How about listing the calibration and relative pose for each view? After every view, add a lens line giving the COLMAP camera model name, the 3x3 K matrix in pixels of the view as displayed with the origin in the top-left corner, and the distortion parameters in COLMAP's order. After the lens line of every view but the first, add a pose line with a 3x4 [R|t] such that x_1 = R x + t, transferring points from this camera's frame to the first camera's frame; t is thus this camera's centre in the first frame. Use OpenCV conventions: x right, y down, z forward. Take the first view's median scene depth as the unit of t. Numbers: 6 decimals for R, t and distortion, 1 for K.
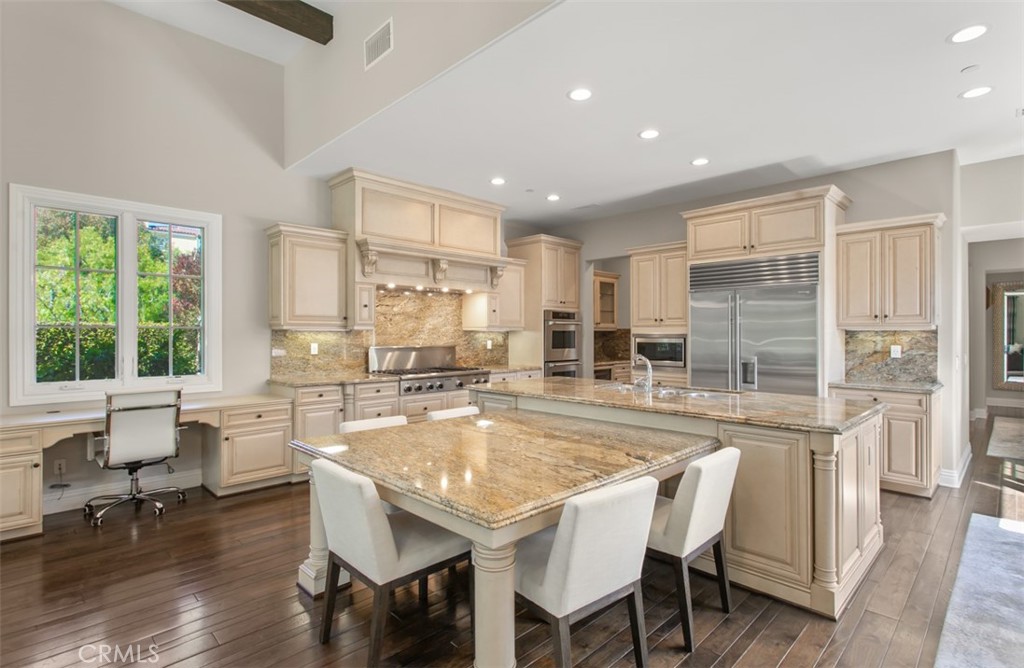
lens RADIAL K [[497.2, 0, 512.0], [0, 497.2, 334.0], [0, 0, 1]] dist [0.000218, 0.000079]
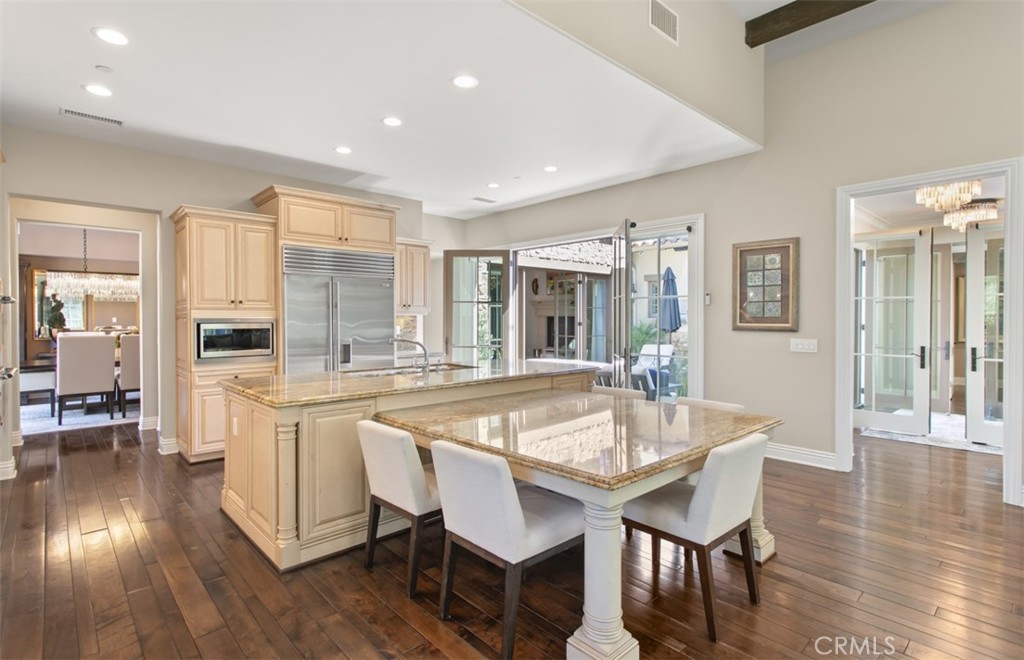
lens RADIAL K [[498.4, 0, 511.3], [0, 498.4, 322.6], [0, 0, 1]] dist [-0.000072, 0.000086]
pose [[0.028569, -0.010821, 0.999533, -0.556125], [0.003874, 0.999935, 0.010715, -0.000263], [-0.999584, 0.003566, 0.028609, 0.536882]]
